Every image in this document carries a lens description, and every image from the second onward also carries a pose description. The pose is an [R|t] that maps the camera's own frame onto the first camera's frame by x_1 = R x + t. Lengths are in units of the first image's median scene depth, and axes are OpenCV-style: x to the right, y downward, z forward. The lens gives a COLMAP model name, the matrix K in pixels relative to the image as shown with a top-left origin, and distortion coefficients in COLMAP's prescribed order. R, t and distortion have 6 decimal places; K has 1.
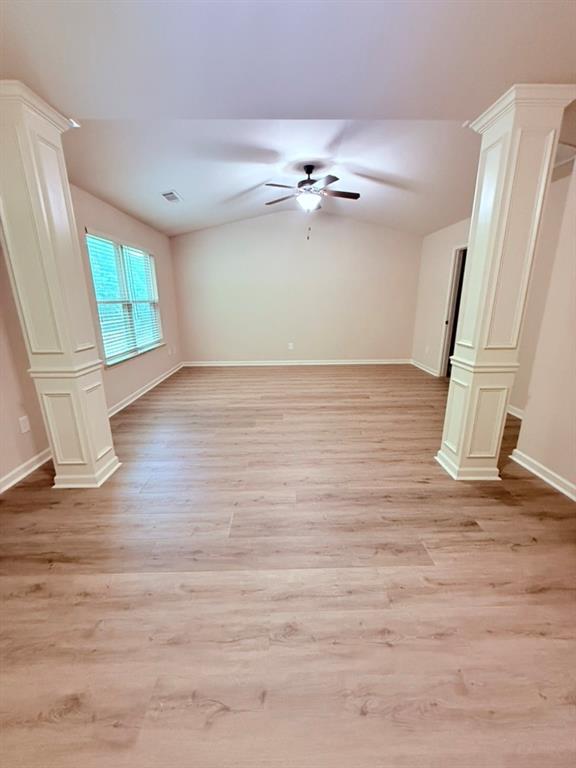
lens RADIAL K [[305.4, 0, 287.6], [0, 305.4, 384.2], [0, 0, 1]] dist [0.001756, -0.000439]
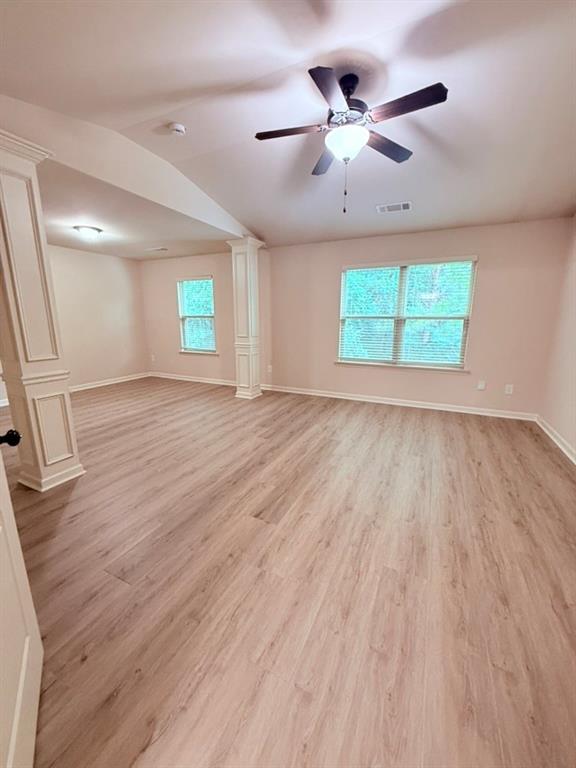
lens RADIAL K [[305.4, 0, 280.2], [0, 305.4, 378.0], [0, 0, 1]] dist [0.001756, -0.000439]
pose [[-0.462961, 0.179902, -0.867930, 0.824670], [-0.237078, 0.918379, 0.316819, -0.416349], [0.854085, 0.352442, -0.382522, 1.494930]]
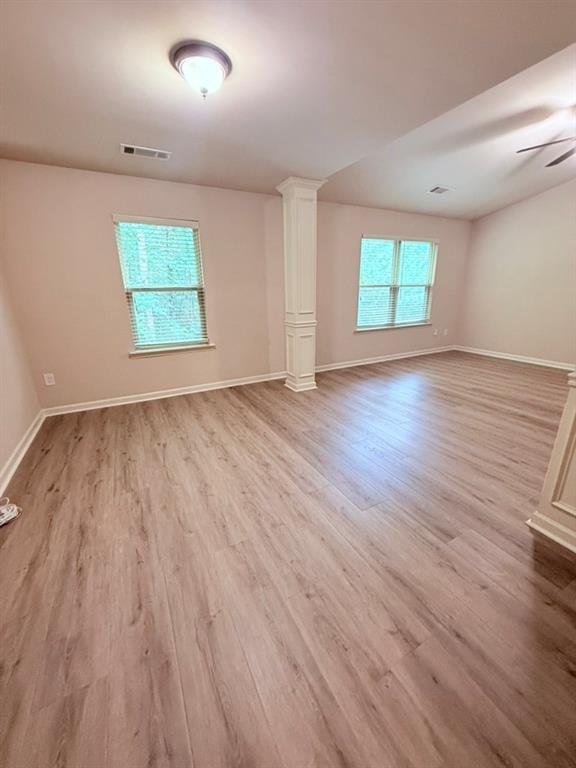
lens RADIAL K [[305.4, 0, 287.1], [0, 305.4, 383.8], [0, 0, 1]] dist [0.001756, -0.000439]
pose [[0.449664, 0.271142, -0.851049, 0.606008], [-0.230323, 0.955787, 0.182817, -0.013654], [0.862991, 0.113810, 0.492233, 0.056980]]
